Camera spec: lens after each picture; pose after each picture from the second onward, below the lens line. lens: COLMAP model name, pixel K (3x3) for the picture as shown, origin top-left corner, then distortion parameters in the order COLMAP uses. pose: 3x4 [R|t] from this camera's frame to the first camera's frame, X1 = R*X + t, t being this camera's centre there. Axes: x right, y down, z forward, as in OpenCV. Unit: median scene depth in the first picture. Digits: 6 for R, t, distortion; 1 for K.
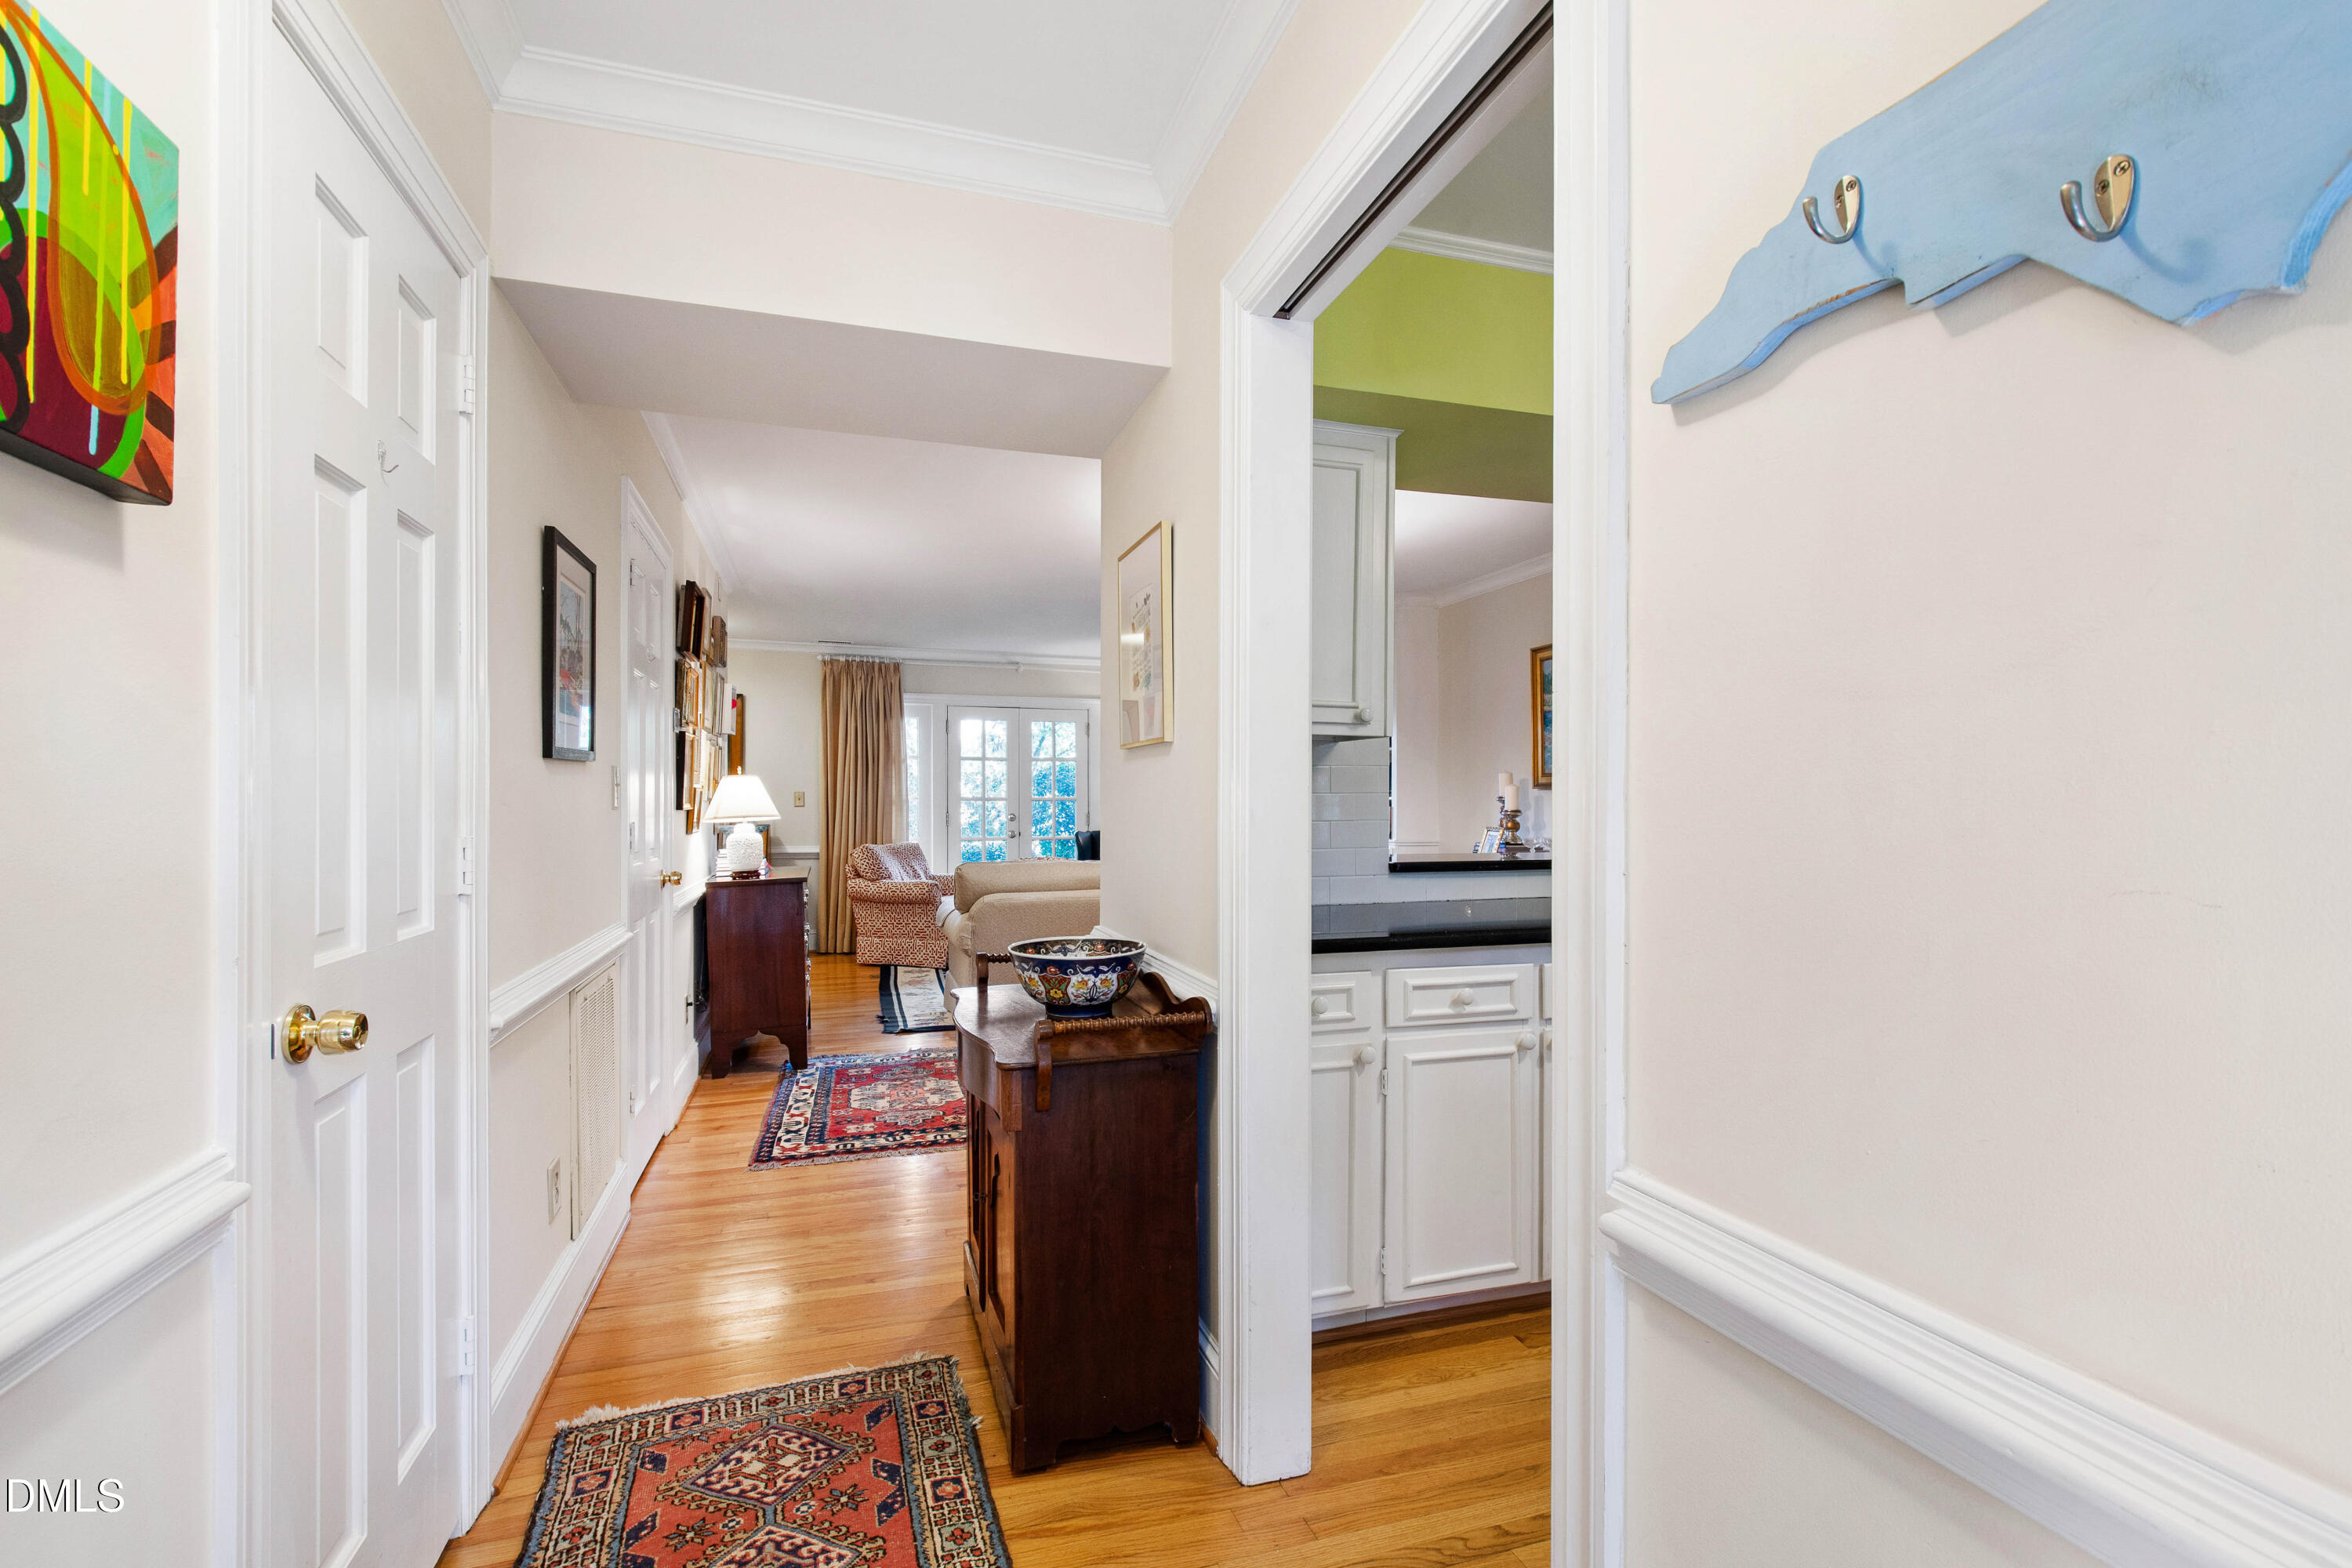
lens RADIAL K [[1090.6, 0, 1180.7], [0, 1090.6, 792.9], [0, 0, 1]] dist [0.001882, 0.000097]
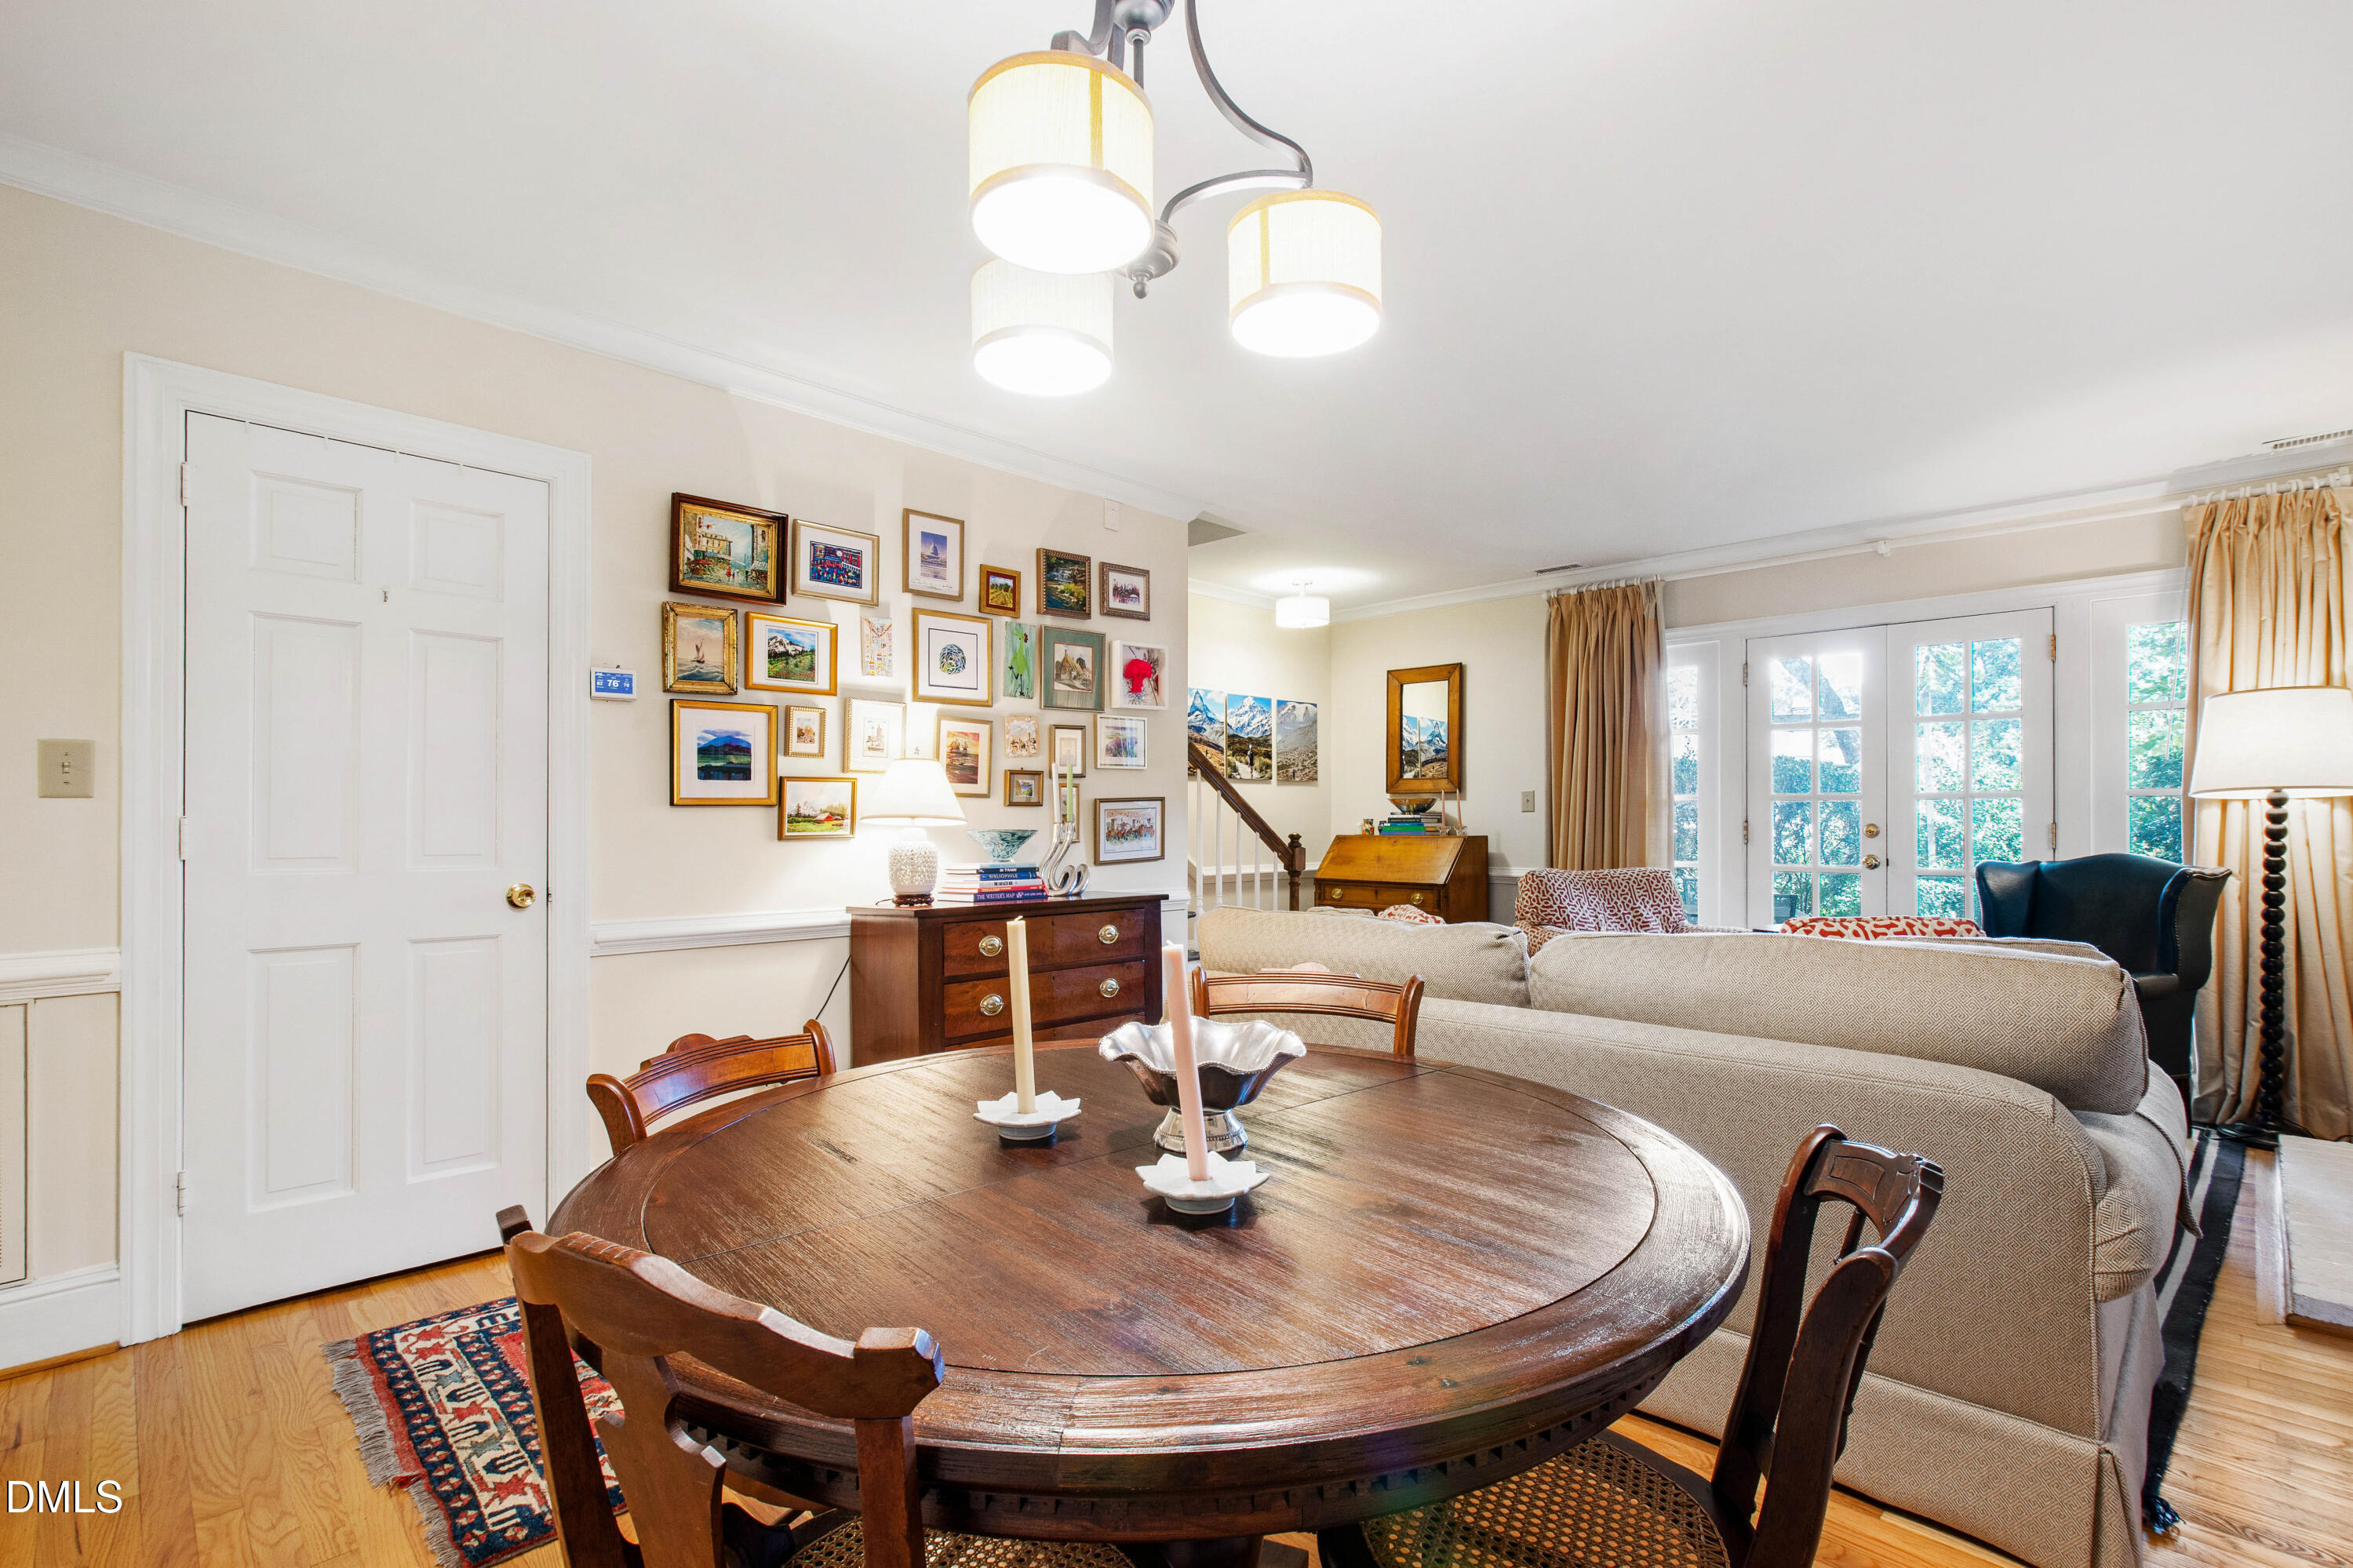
lens RADIAL K [[1090.9, 0, 1182.6], [0, 1090.9, 802.3], [0, 0, 1]] dist [0.001882, 0.000097]
pose [[0.456184, -0.009446, -0.889835, 0.177728], [0.006869, 0.999951, -0.007093, 0.010378], [0.889859, -0.002877, 0.456226, 0.475435]]
